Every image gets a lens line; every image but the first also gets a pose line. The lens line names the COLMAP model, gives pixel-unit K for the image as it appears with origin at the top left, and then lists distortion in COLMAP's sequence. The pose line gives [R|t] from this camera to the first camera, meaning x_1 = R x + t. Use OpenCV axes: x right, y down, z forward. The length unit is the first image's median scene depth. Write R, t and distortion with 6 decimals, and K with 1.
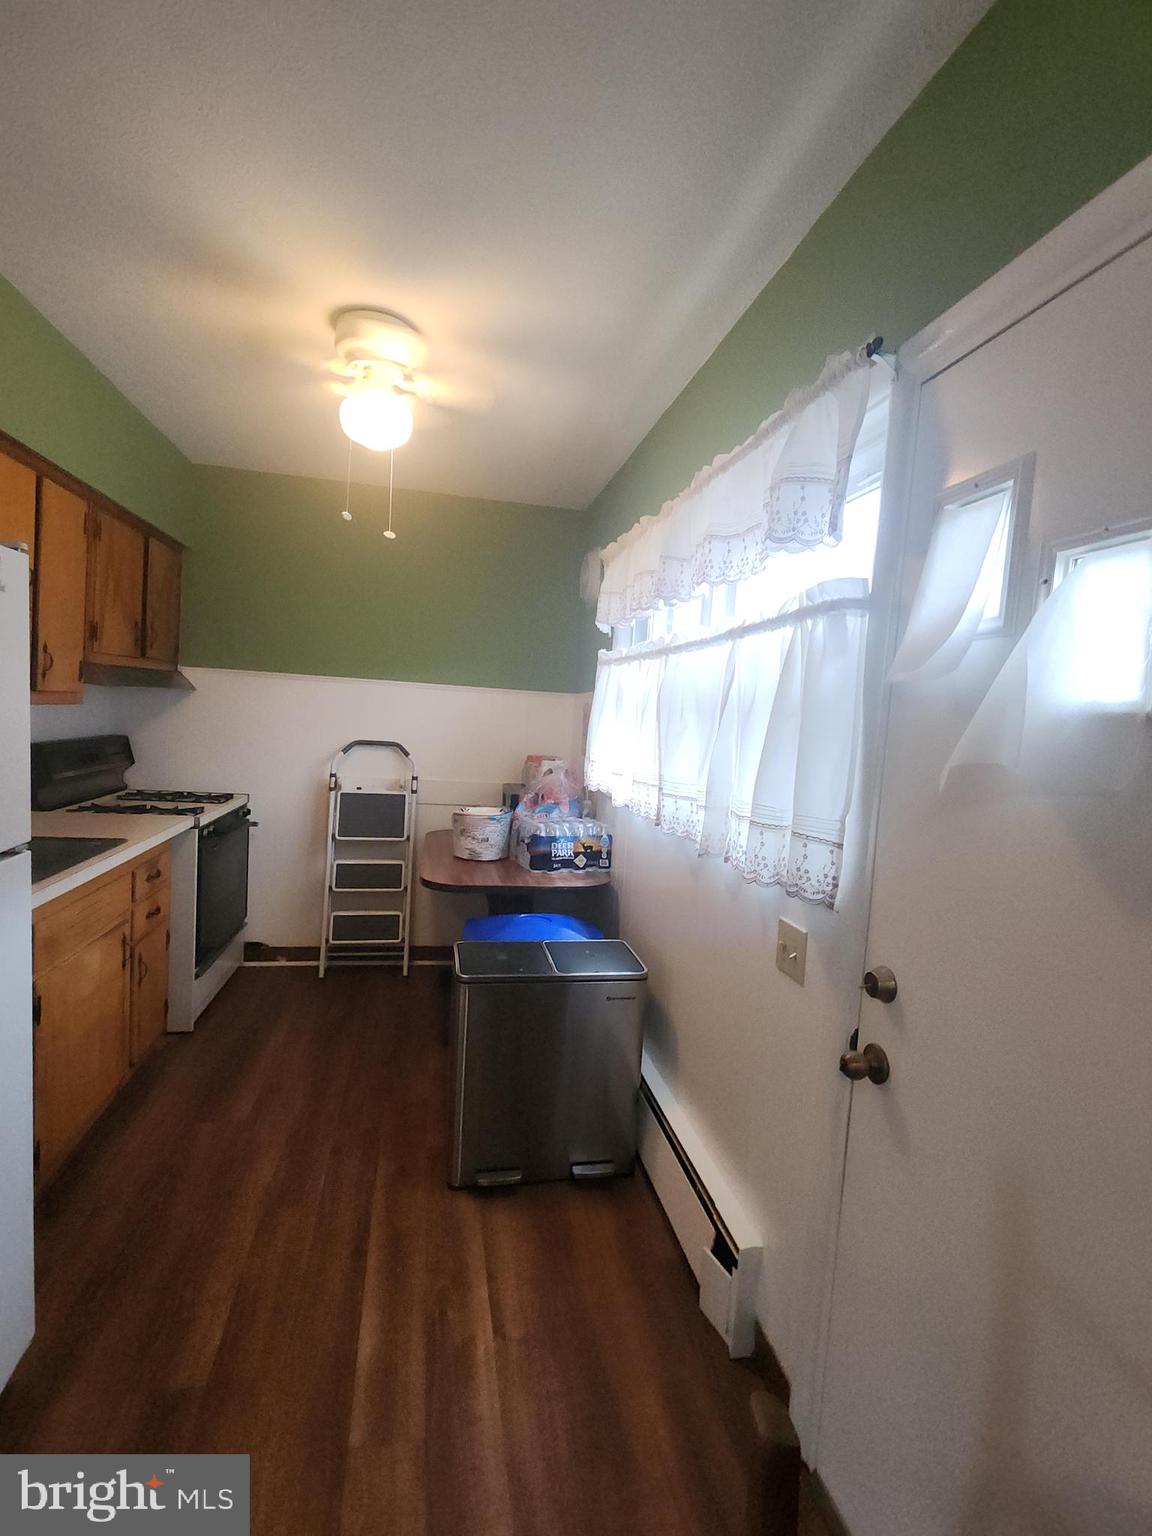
lens RADIAL K [[662.5, 0, 576.0], [0, 662.5, 768.0], [0, 0, 1]] dist [0.014242, -0.017504]
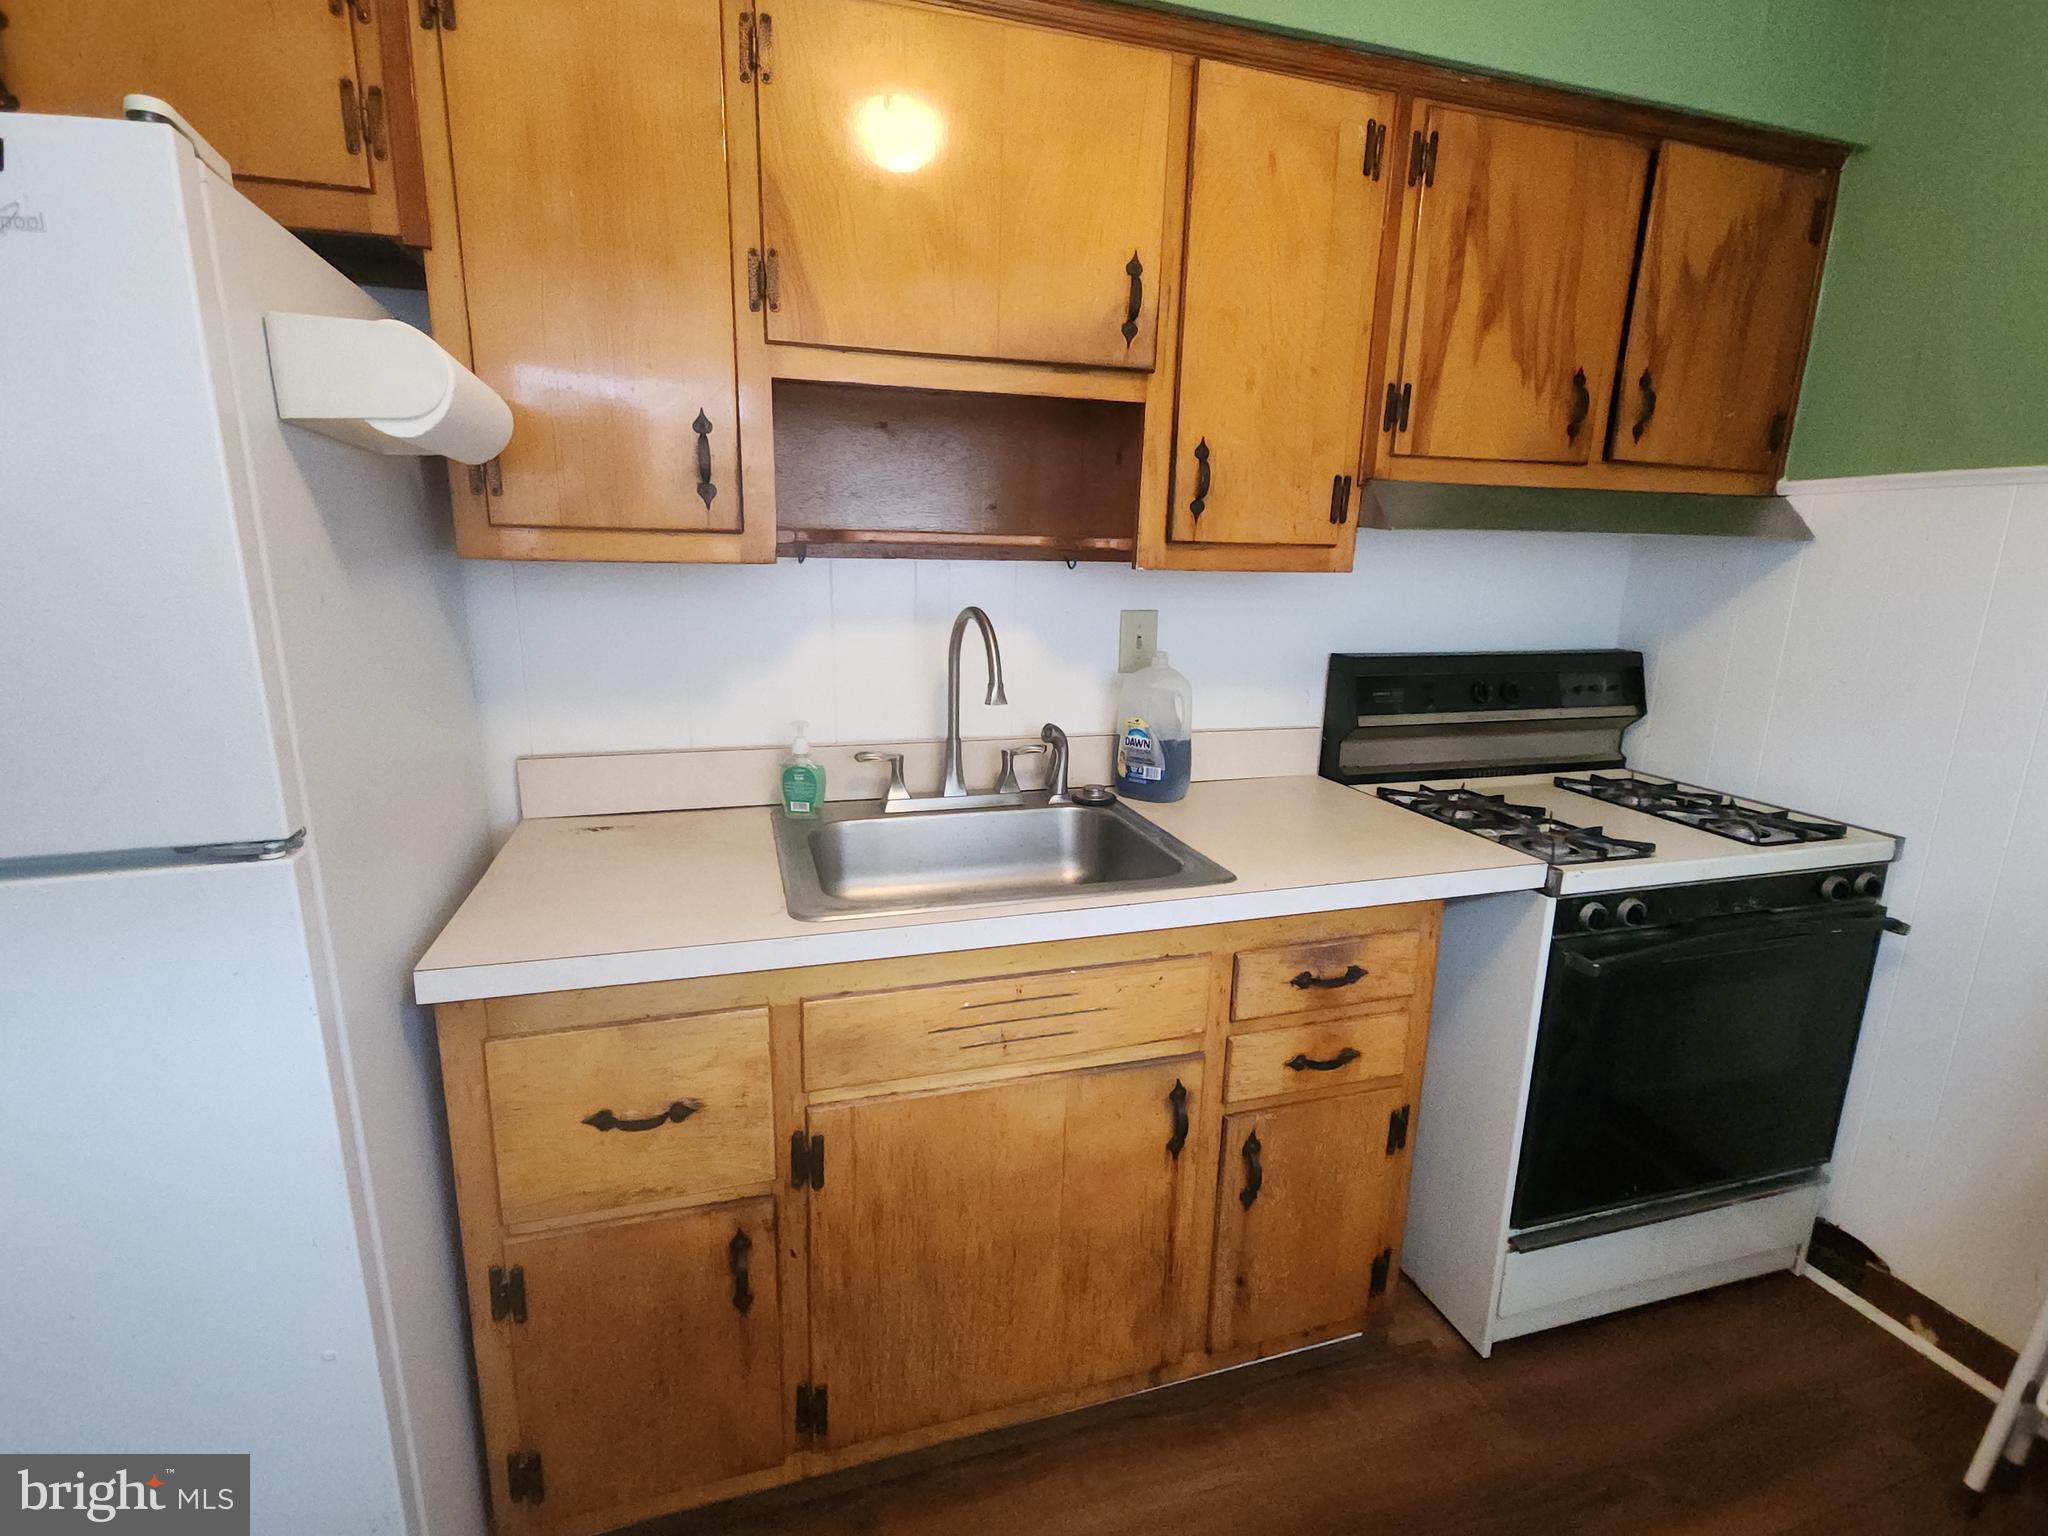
lens RADIAL K [[883.3, 0, 1024.0], [0, 883.3, 768.0], [0, 0, 1]] dist [0.014242, -0.017504]
pose [[0.060052, 0.154996, -0.986088, -0.084077], [-0.084786, 0.985093, 0.149677, -0.025263], [0.994588, 0.074618, 0.072298, 0.536329]]
